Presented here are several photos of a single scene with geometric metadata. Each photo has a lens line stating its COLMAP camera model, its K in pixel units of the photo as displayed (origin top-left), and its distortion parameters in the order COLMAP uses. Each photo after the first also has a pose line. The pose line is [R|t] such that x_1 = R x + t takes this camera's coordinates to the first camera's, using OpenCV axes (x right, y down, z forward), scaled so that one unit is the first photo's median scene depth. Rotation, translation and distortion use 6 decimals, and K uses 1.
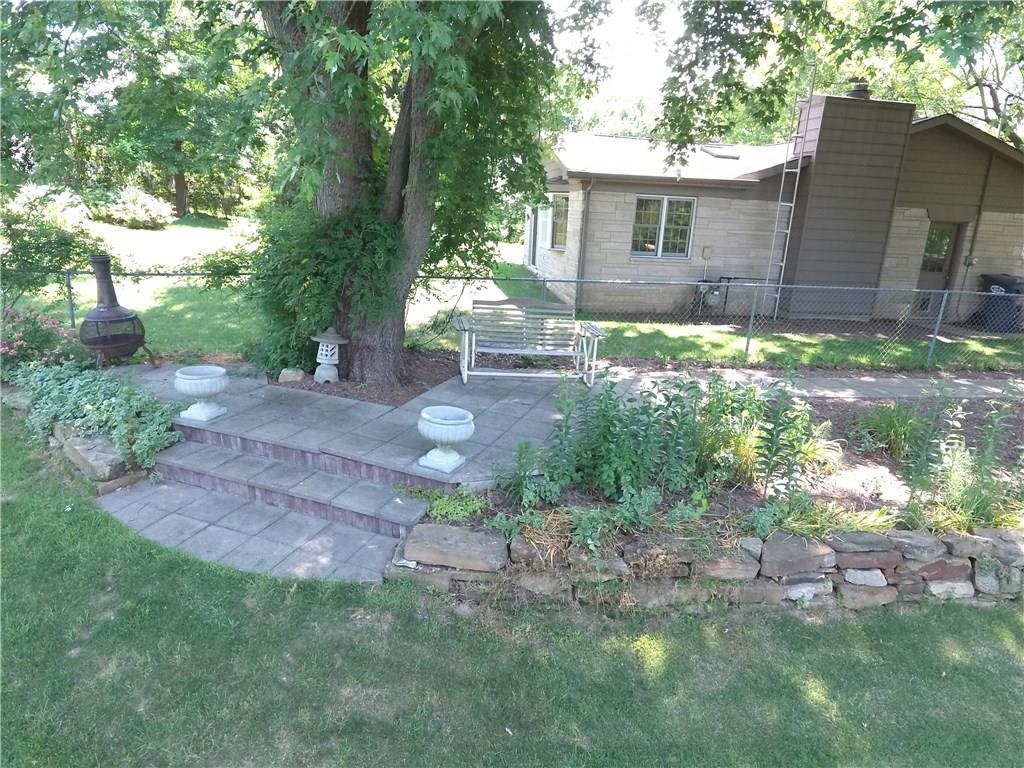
lens RADIAL K [[629.4, 0, 512.0], [0, 629.4, 384.0], [0, 0, 1]] dist [-0.004303, -0.001598]
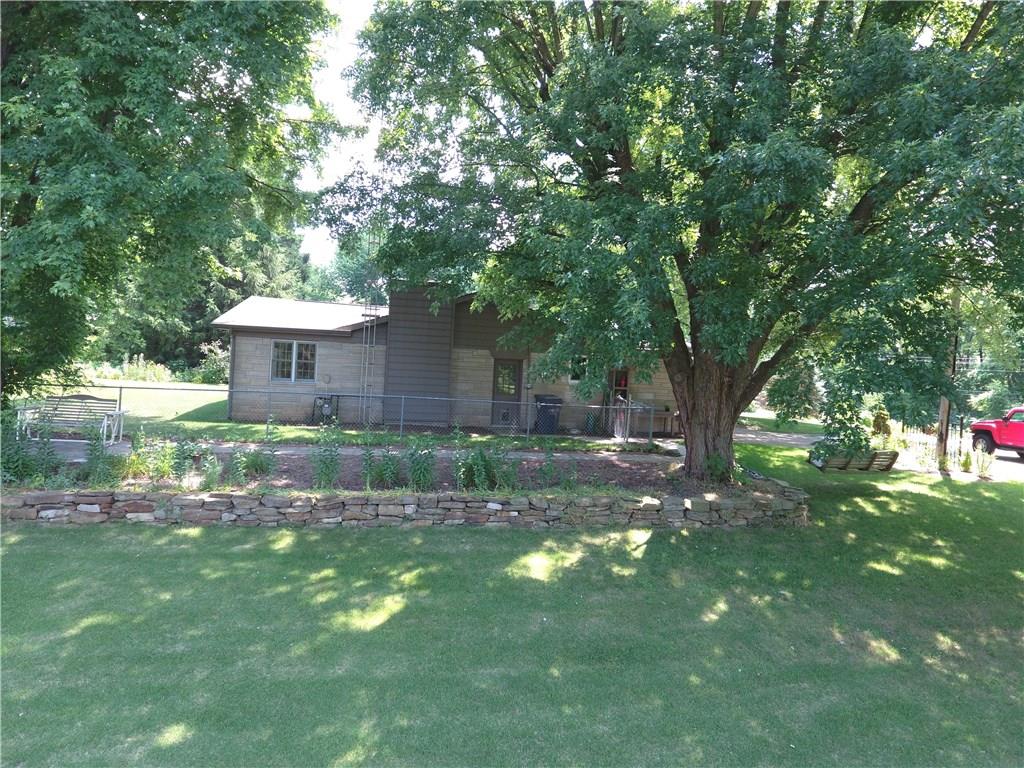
lens RADIAL K [[629.4, 0, 512.0], [0, 629.4, 384.0], [0, 0, 1]] dist [-0.004303, -0.001598]
pose [[0.998142, 0.001832, 0.060905, 0.650058], [0.012705, 0.971320, -0.237434, 0.150087], [-0.059594, 0.237767, 0.969492, -0.414919]]
